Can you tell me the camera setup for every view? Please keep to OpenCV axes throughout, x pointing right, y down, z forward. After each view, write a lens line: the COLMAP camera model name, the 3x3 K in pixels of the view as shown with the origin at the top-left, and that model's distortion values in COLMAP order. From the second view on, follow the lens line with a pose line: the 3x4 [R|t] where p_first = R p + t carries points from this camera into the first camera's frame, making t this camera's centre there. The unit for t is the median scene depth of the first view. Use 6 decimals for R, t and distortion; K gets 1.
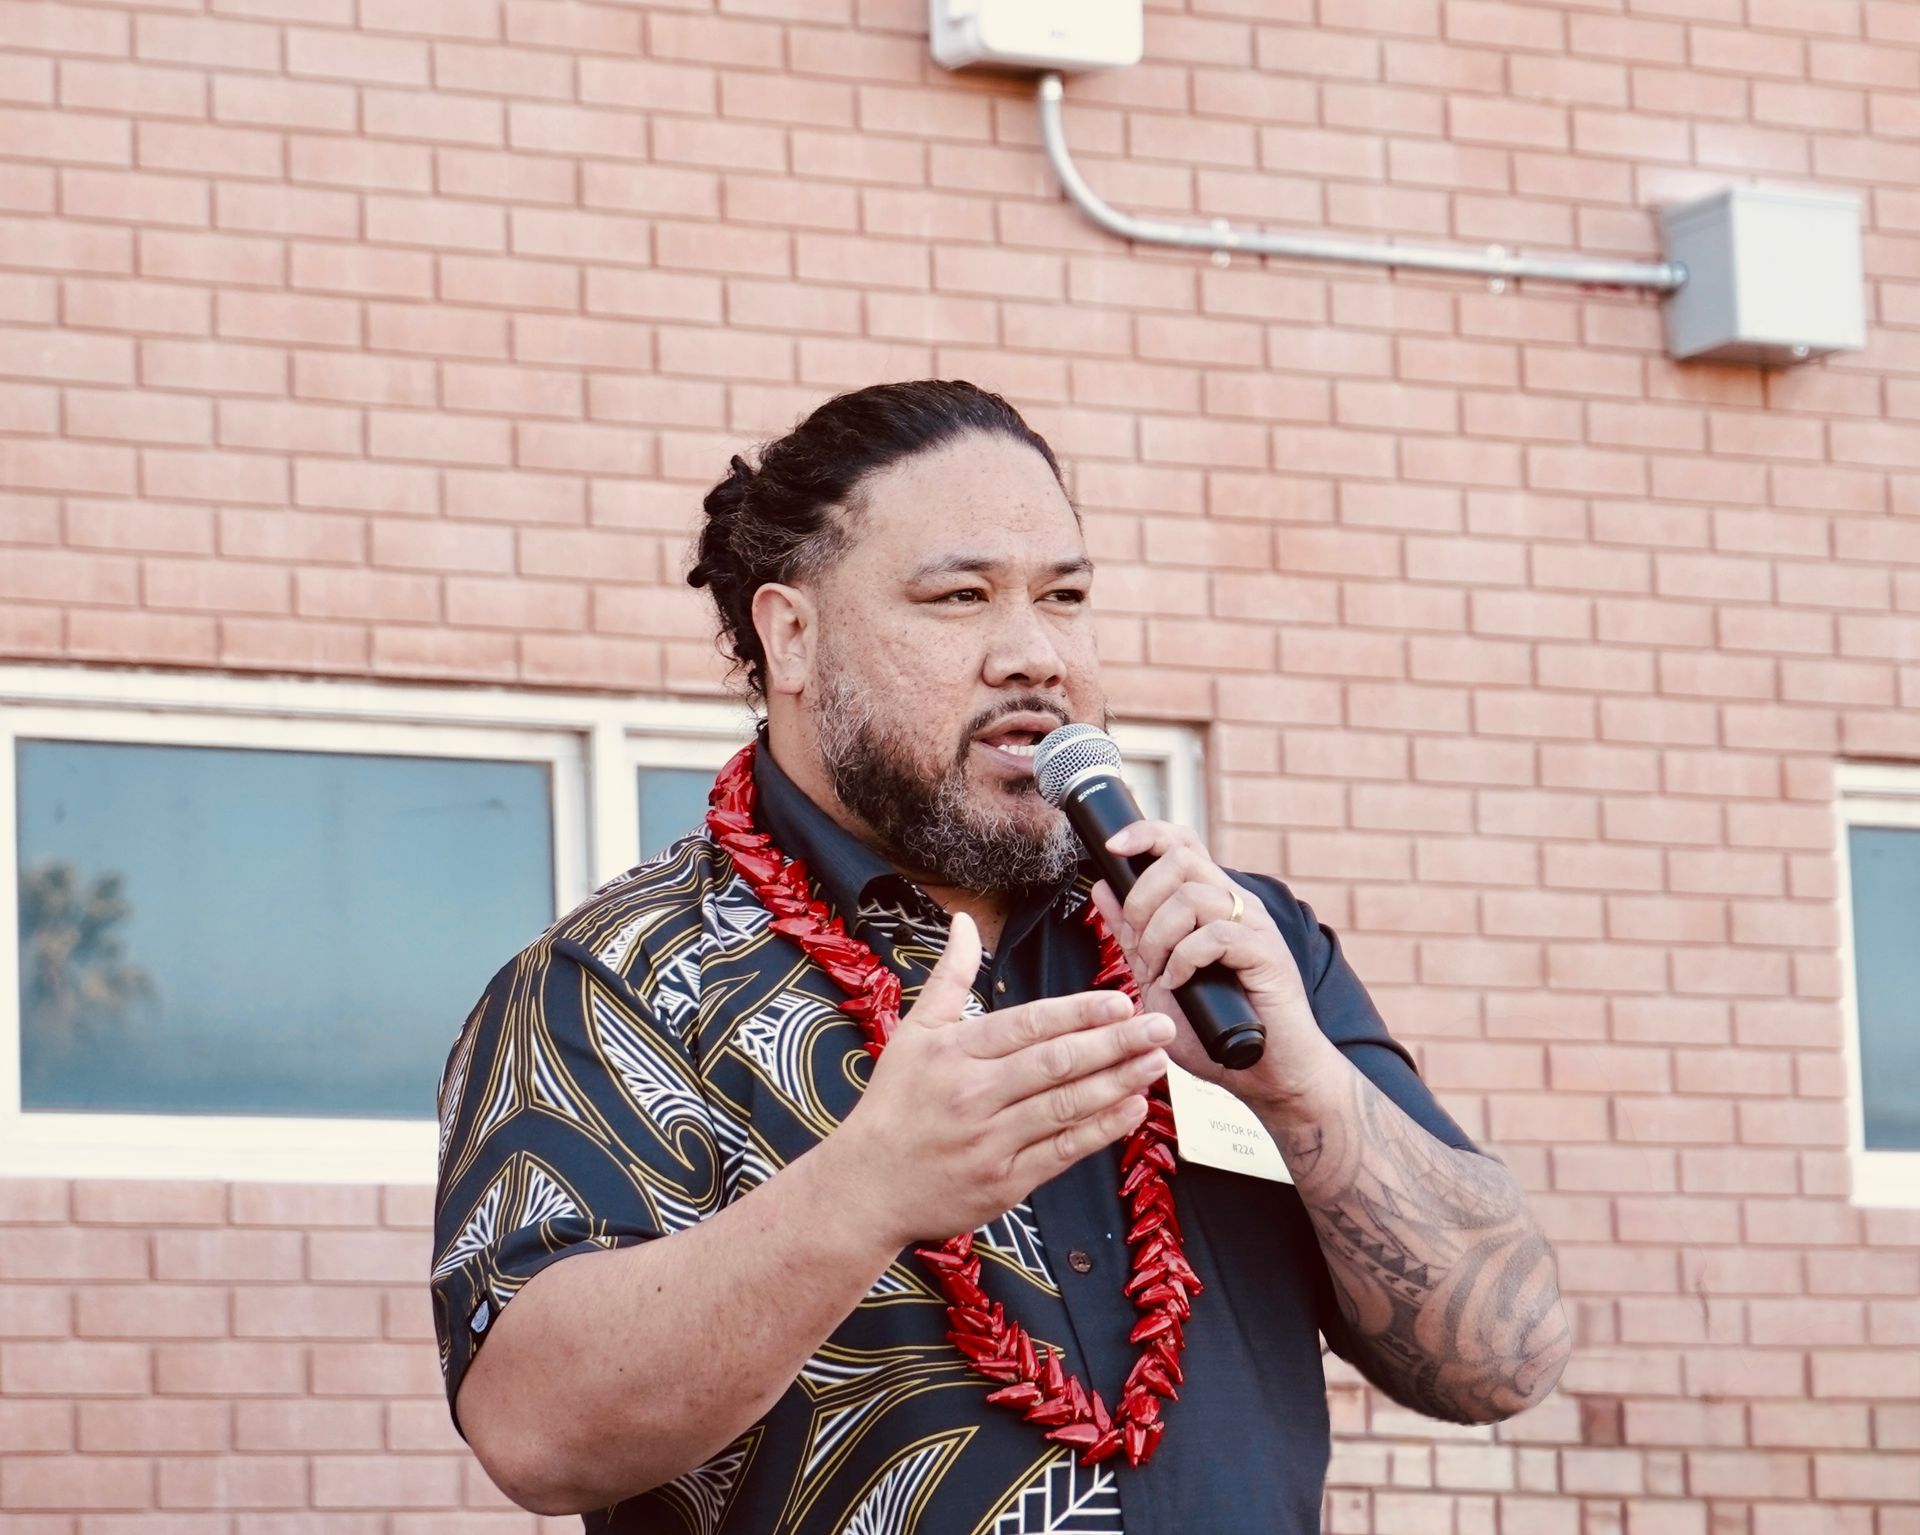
lens RADIAL K [[7889.7, 0, 960.0], [0, 7889.7, 767.5], [0, 0, 1]] dist [-0.080917, -0.262783]
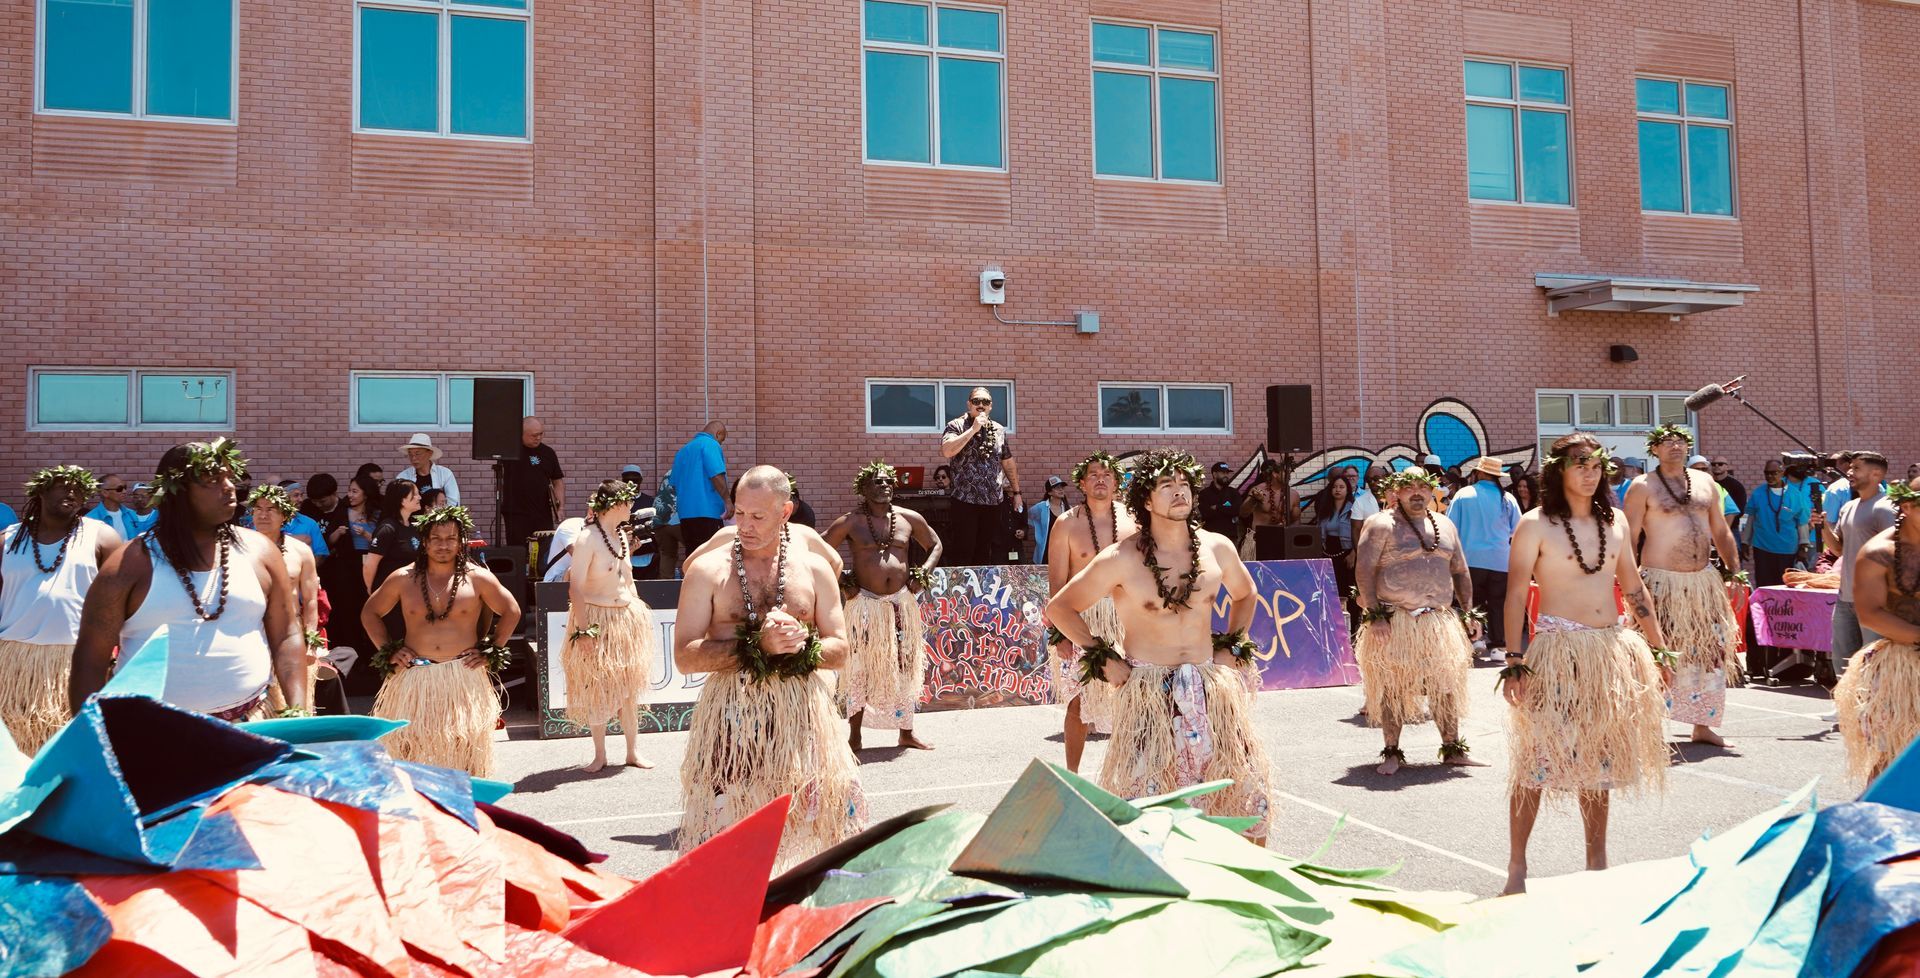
lens RADIAL K [[1526.1, 0, 952.6], [0, 1526.1, 447.4], [0, 0, 1]] dist [-0.002917, 0.005963]
pose [[0.975270, 0.002121, -0.221008, 0.327295], [0.016019, 0.996646, 0.080255, -0.064776], [0.220437, -0.081810, 0.971964, -0.634845]]
